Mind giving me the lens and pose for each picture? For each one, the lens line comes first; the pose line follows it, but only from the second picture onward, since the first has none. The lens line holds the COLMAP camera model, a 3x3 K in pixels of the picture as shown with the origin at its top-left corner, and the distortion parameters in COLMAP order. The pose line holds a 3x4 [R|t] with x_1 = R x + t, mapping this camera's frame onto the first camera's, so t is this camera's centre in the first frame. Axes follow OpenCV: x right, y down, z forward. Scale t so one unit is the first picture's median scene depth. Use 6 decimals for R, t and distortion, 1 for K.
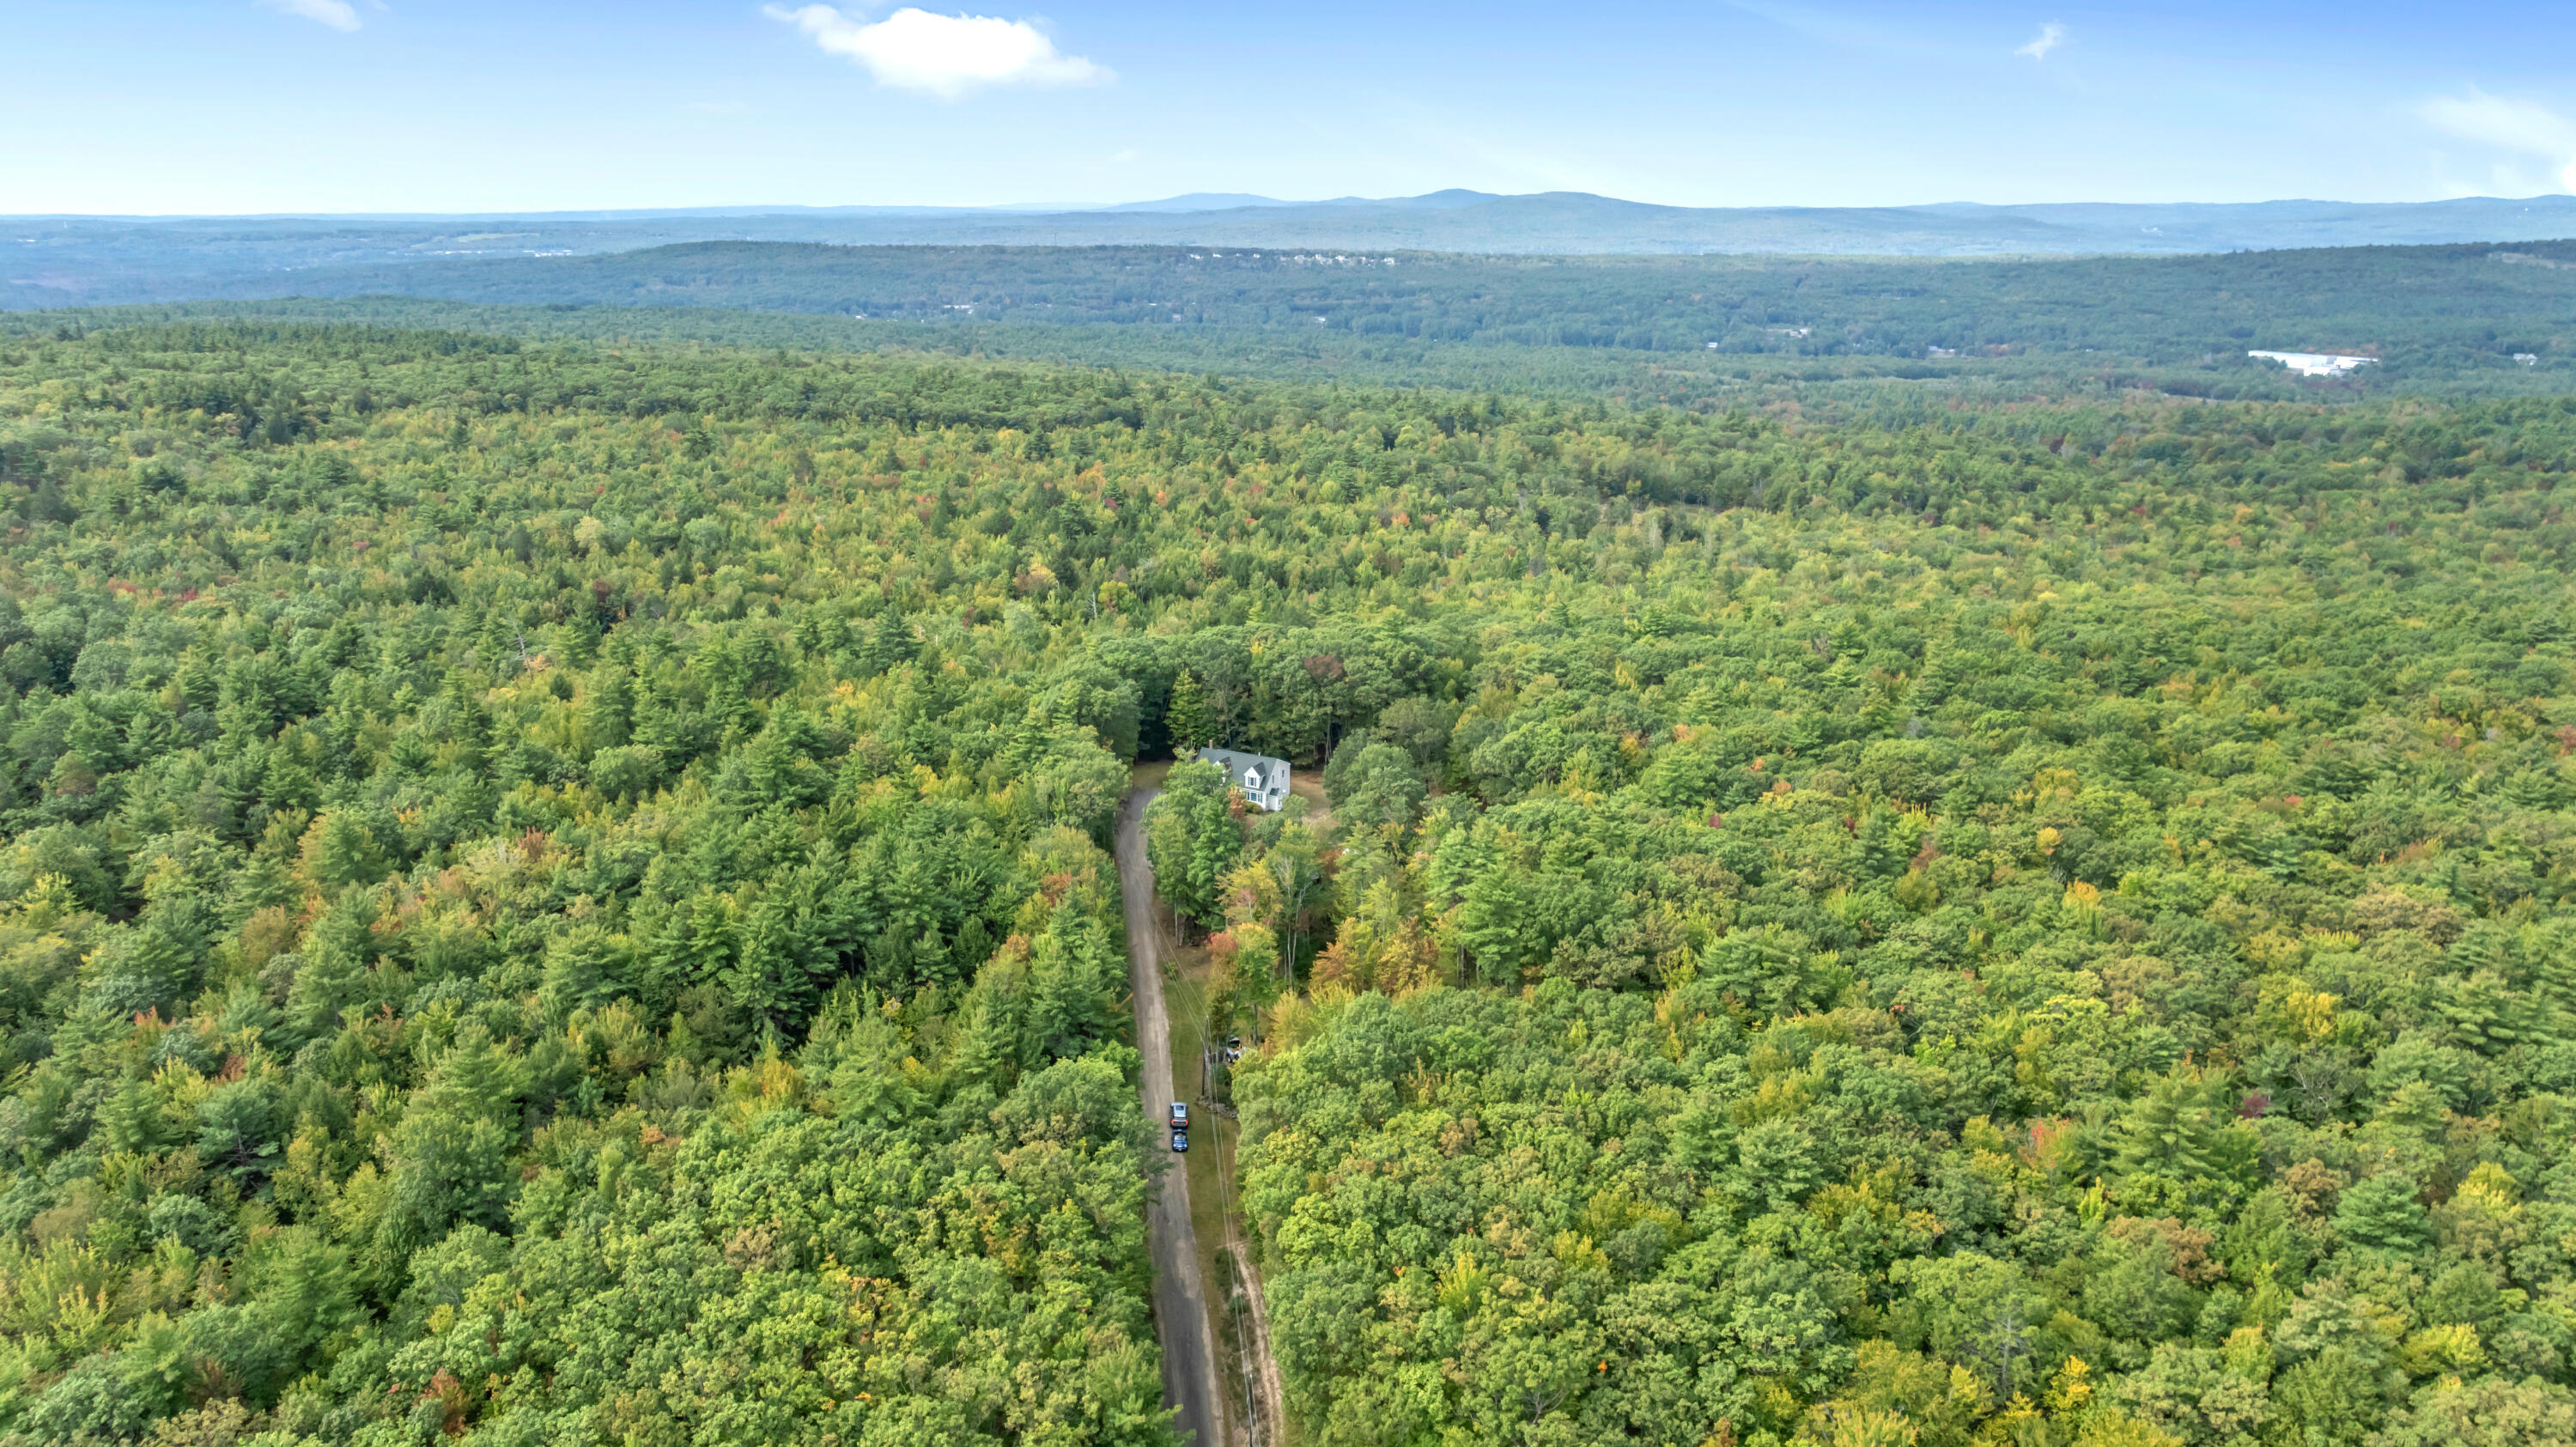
lens RADIAL K [[1801.7, 0, 1288.0], [0, 1801.7, 723.5], [0, 0, 1]] dist [-0.024853, -0.002334]
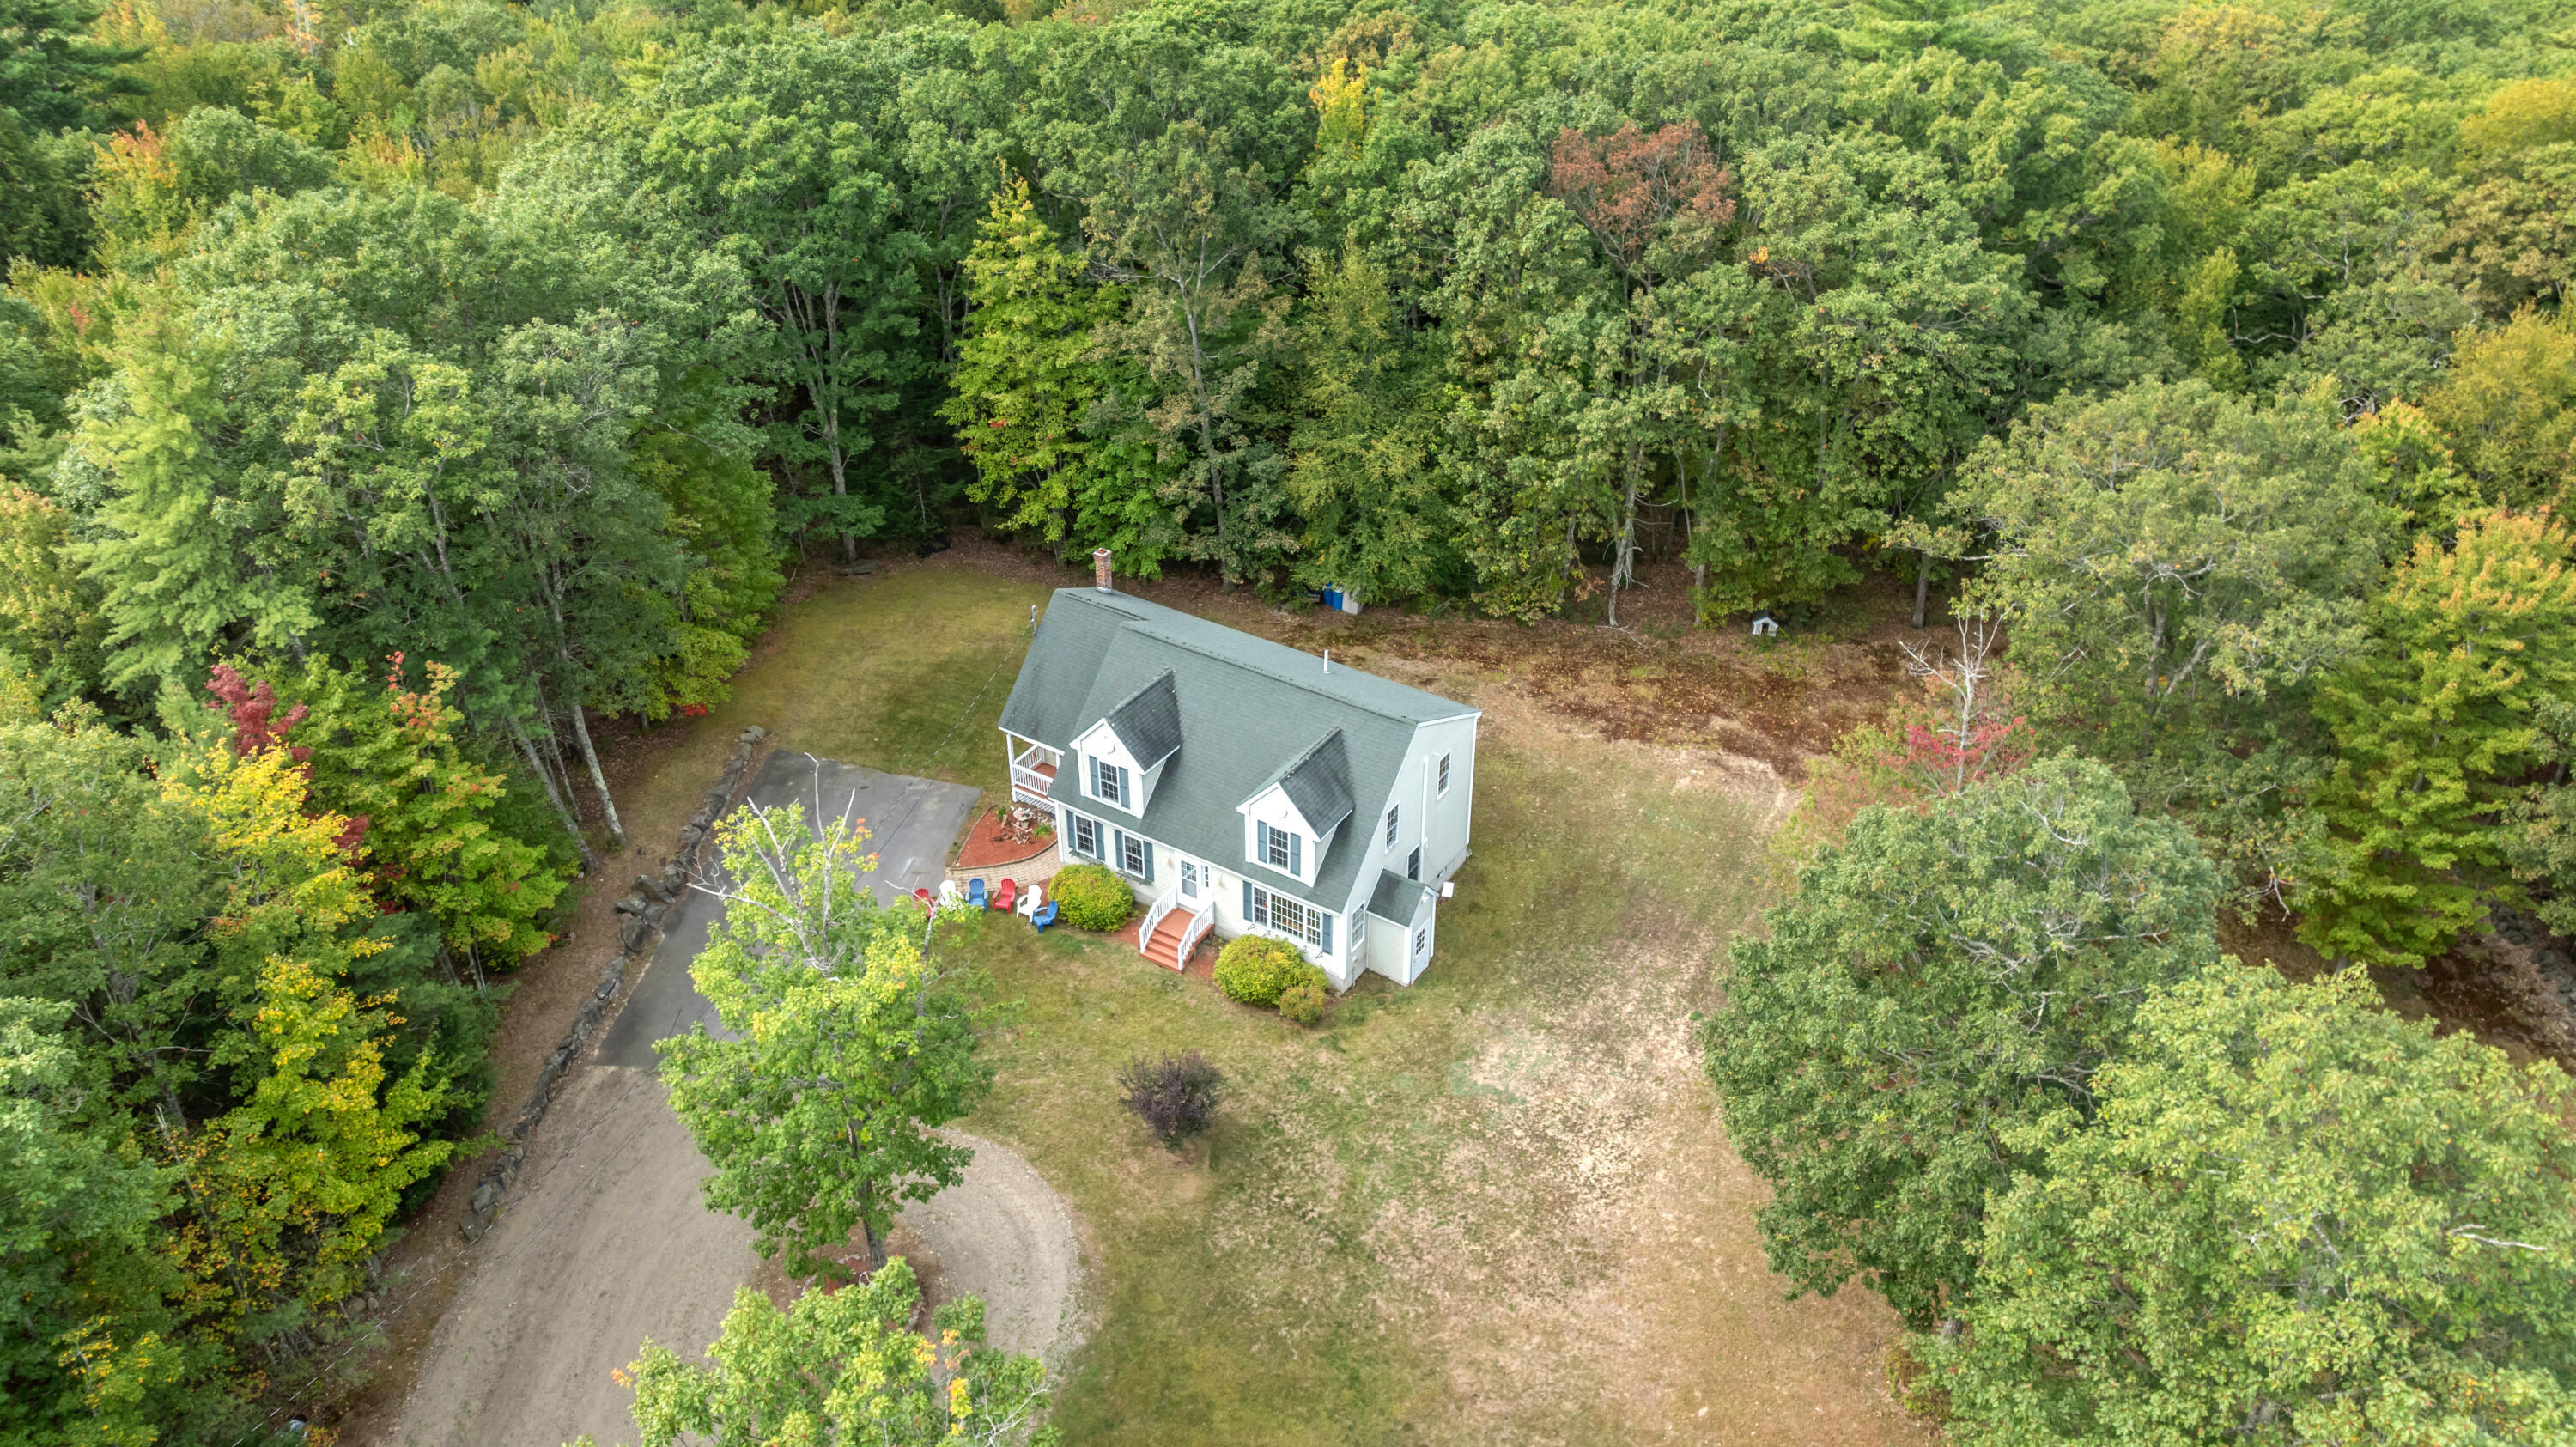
lens RADIAL K [[1804.0, 0, 1288.0], [0, 1804.0, 723.5], [0, 0, 1]] dist [-0.024930, 0.002767]
pose [[0.997603, 0.031361, -0.061677, -0.003871], [-0.011275, 0.953153, 0.302279, -0.018148], [0.068268, -0.300859, 0.951222, 0.406223]]
